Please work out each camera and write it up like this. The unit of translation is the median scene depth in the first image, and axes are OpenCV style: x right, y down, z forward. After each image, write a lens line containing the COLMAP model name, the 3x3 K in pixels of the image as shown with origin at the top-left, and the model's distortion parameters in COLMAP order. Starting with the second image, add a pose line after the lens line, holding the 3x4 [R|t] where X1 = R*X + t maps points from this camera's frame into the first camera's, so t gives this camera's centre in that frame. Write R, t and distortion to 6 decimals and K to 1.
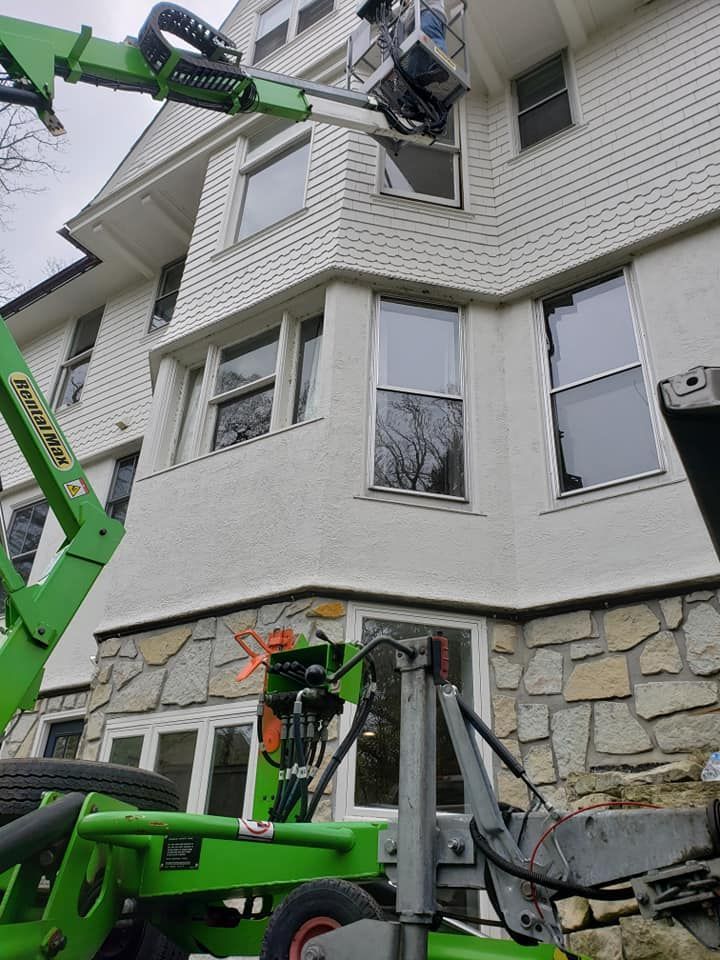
lens RADIAL K [[755.7, 0, 360.0], [0, 755.7, 480.0], [0, 0, 1]] dist [0.014084, 0.003628]
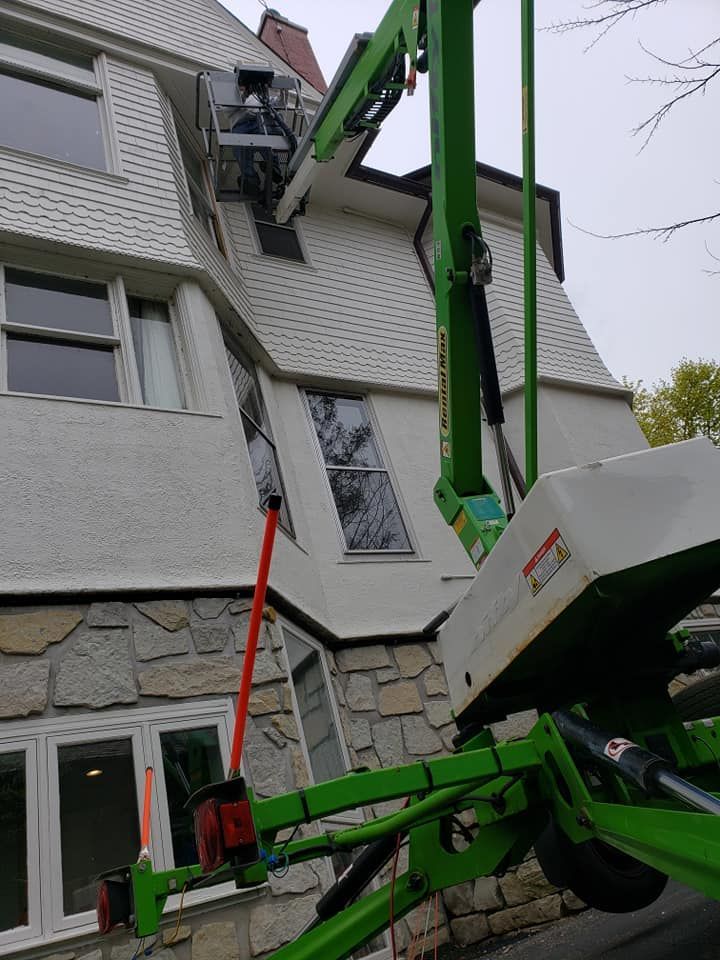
lens RADIAL K [[755.7, 0, 360.0], [0, 755.7, 480.0], [0, 0, 1]] dist [0.014084, 0.003628]
pose [[0.466609, 0.305398, 0.830065, -0.844226], [-0.187337, 0.951328, -0.244704, 0.223281], [-0.864396, -0.041321, 0.501111, 0.406721]]
